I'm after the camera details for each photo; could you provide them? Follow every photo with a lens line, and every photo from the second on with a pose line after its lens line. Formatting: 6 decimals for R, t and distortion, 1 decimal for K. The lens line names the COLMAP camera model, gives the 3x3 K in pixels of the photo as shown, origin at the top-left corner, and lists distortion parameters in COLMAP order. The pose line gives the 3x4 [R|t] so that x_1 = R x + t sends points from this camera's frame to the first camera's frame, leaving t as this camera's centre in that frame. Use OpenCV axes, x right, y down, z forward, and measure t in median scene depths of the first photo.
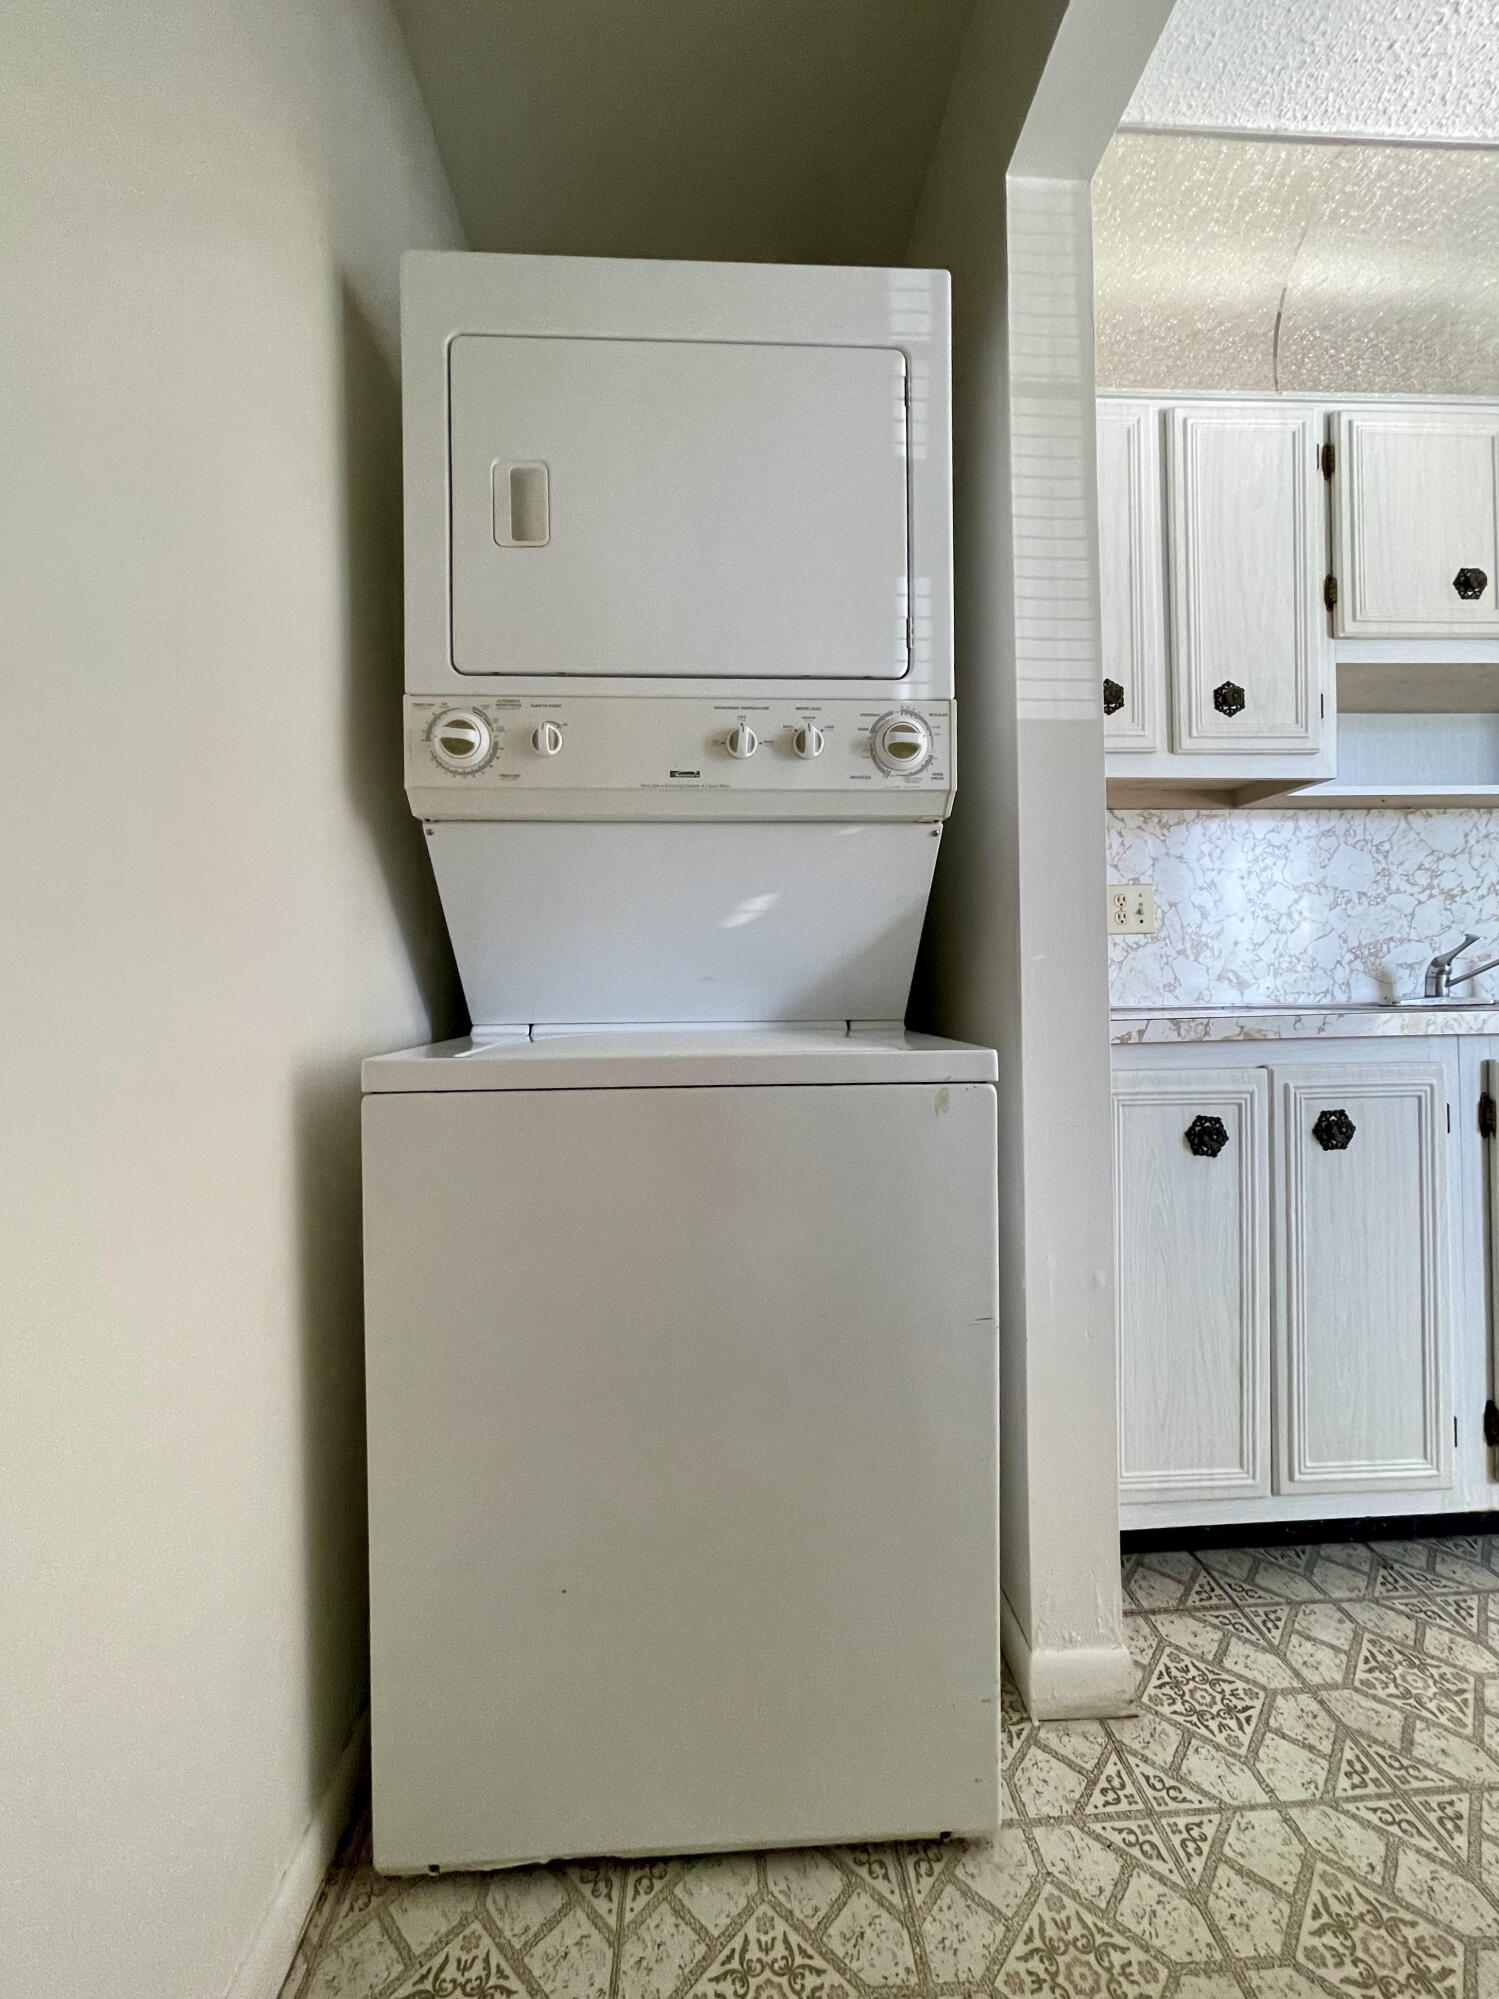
lens RADIAL K [[823.5, 0, 763.1], [0, 823.5, 989.6], [0, 0, 1]] dist [-0.003395, 0.002545]
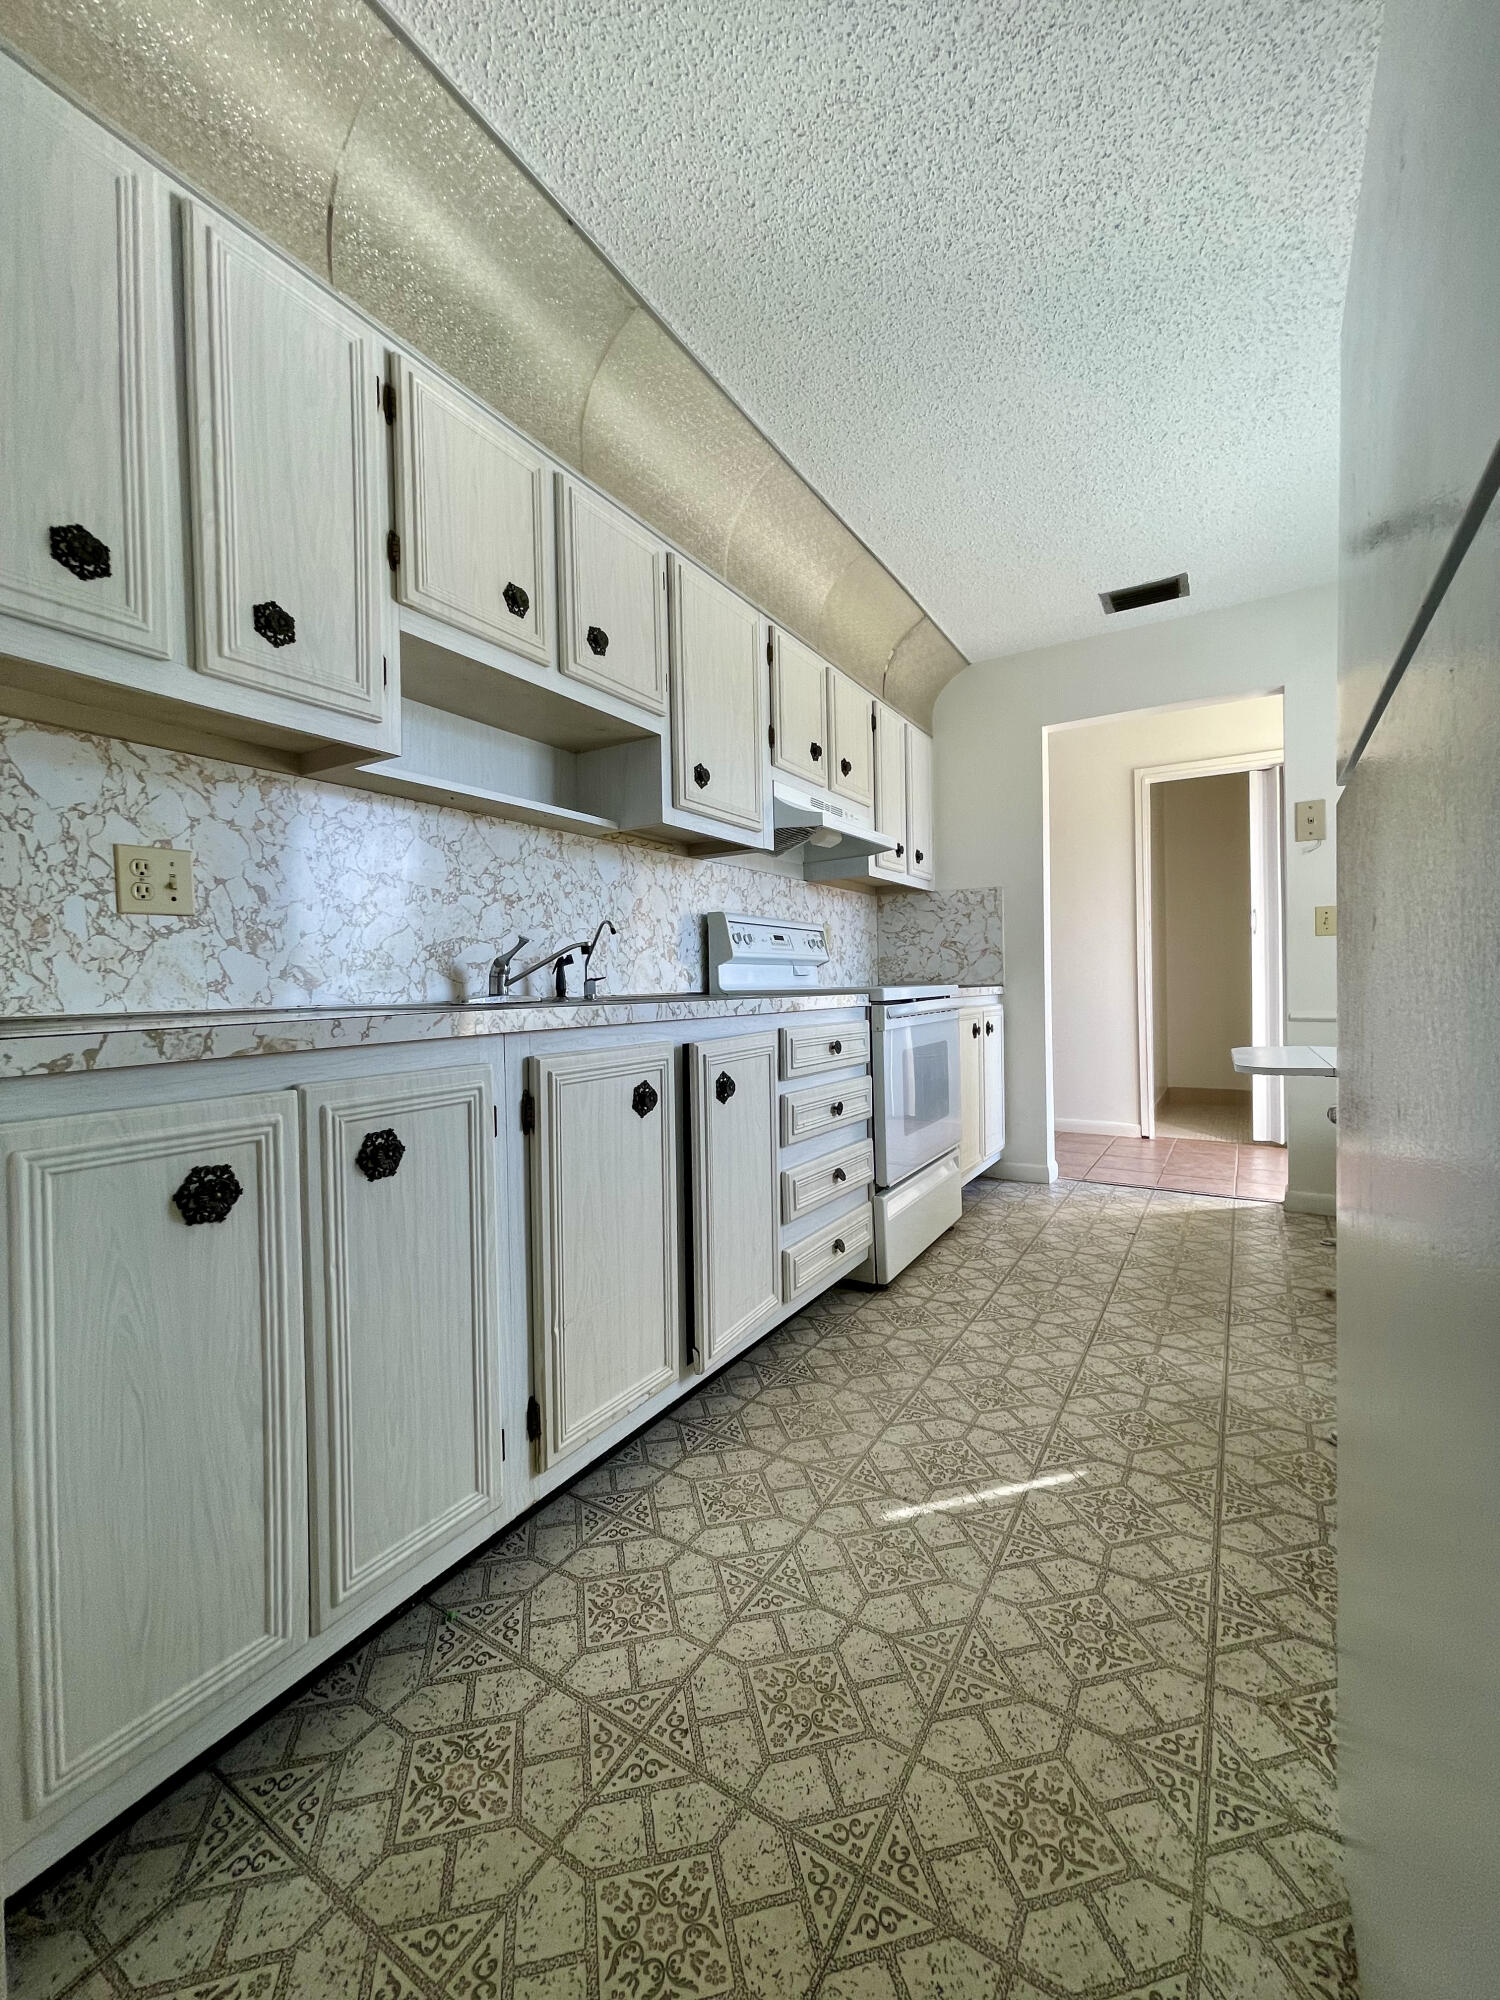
lens RADIAL K [[823.9, 0, 751.6], [0, 823.9, 993.1], [0, 0, 1]] dist [-0.003395, 0.002545]
pose [[0.571183, -0.008020, 0.820783, 0.166775], [0.007236, 0.999963, 0.004734, 0.004283], [-0.820791, 0.003235, 0.571220, 0.158721]]
